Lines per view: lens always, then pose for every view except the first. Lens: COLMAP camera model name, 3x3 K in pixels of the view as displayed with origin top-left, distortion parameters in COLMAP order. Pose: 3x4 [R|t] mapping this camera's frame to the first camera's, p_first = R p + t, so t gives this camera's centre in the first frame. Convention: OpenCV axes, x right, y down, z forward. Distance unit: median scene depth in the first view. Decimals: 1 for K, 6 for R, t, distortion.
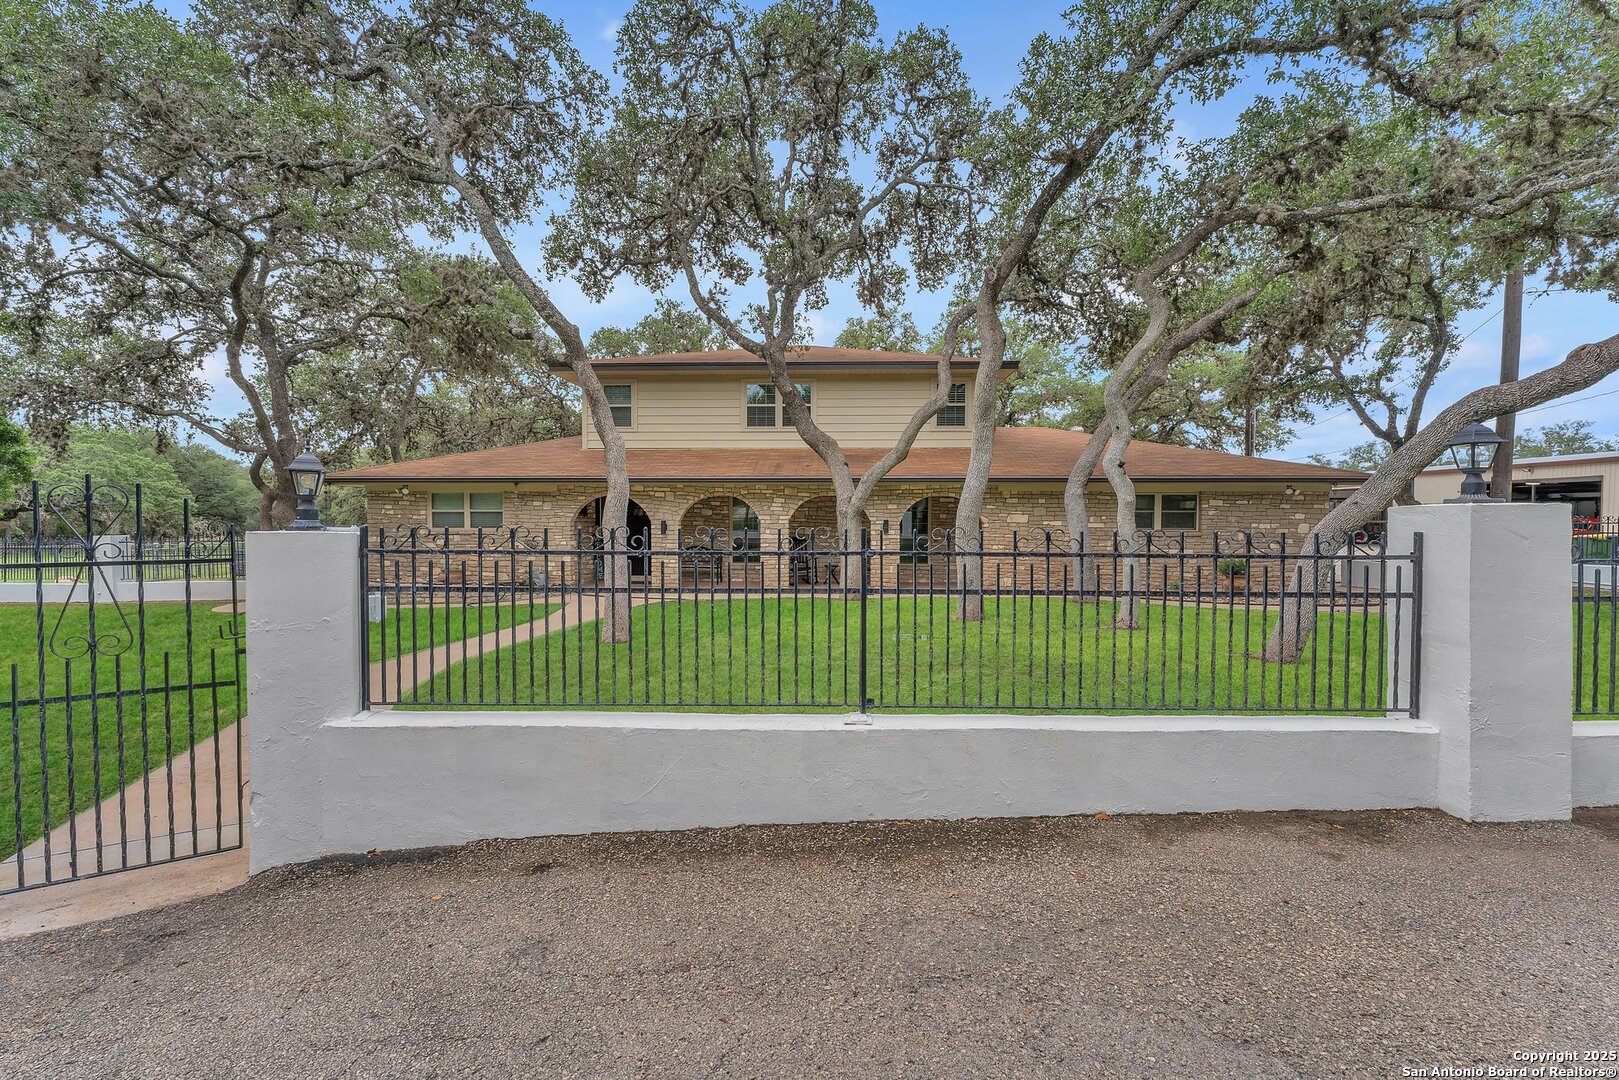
lens RADIAL K [[636.8, 0, 766.5], [0, 636.8, 542.0], [0, 0, 1]] dist [0.000338, -0.000097]
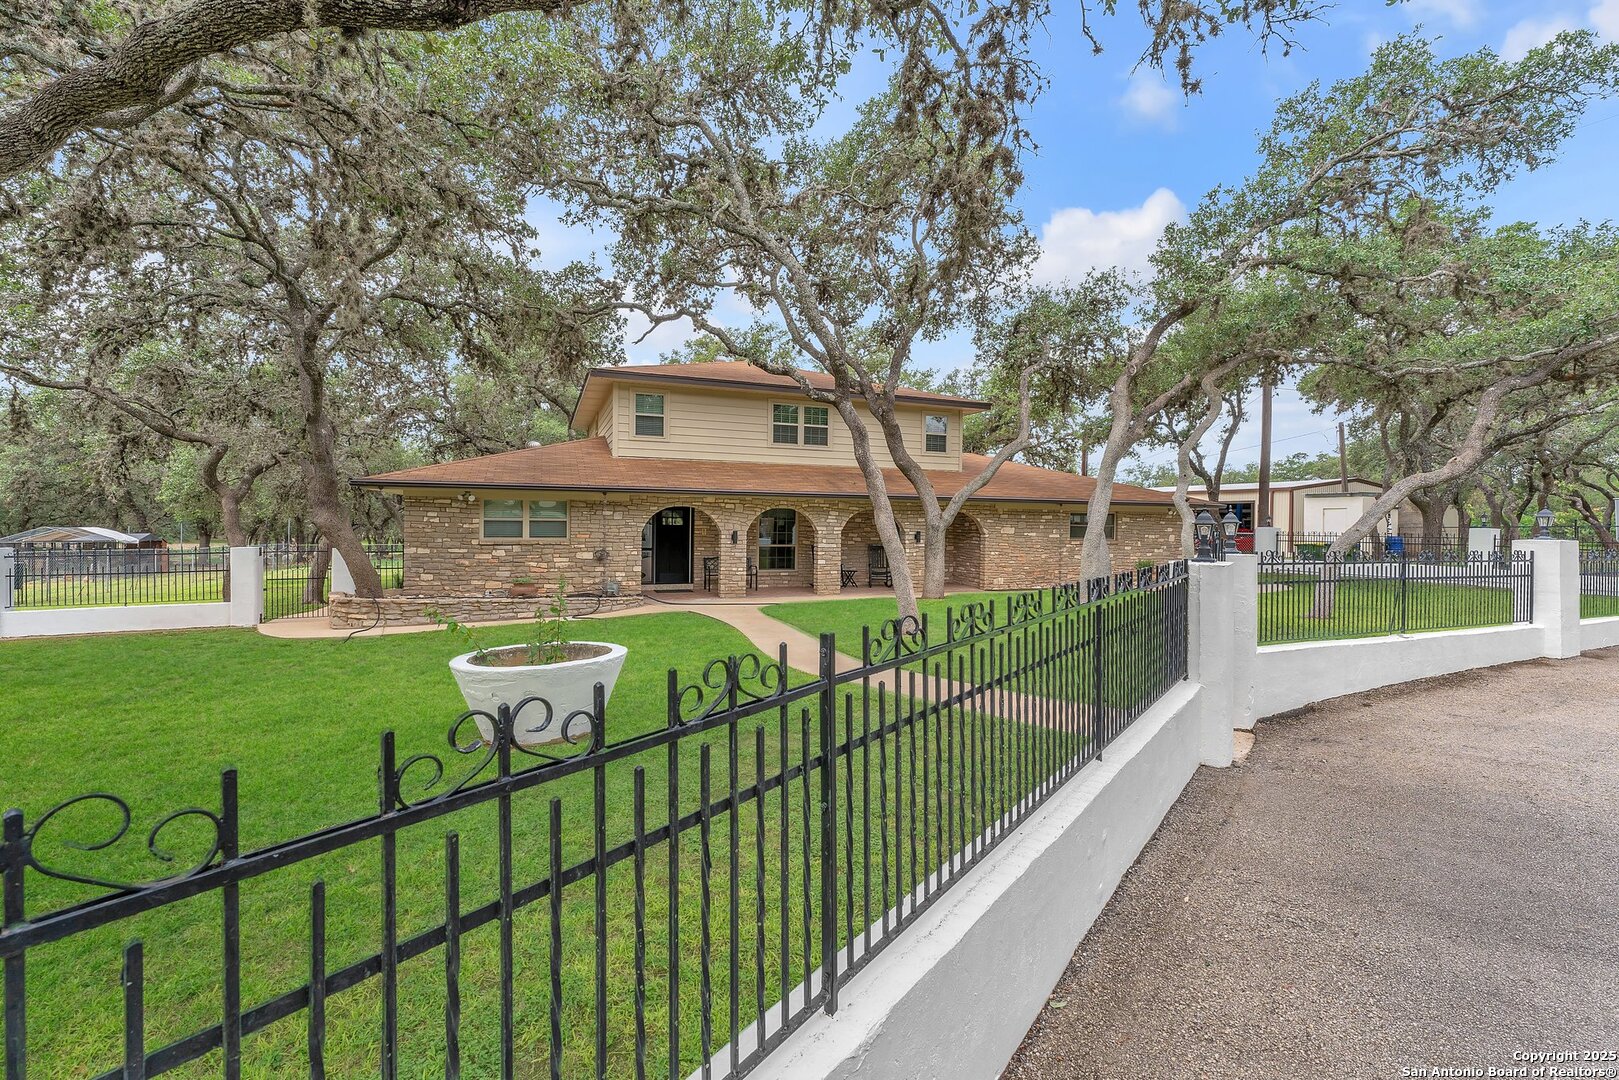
lens RADIAL K [[662.8, 0, 809.1], [0, 662.8, 533.9], [0, 0, 1]] dist [0.001426, 0.000169]
pose [[0.926108, 0.002488, 0.377251, -0.457624], [0.005262, 0.999796, -0.019513, -0.006729], [-0.377222, 0.020056, 0.925906, -0.061824]]
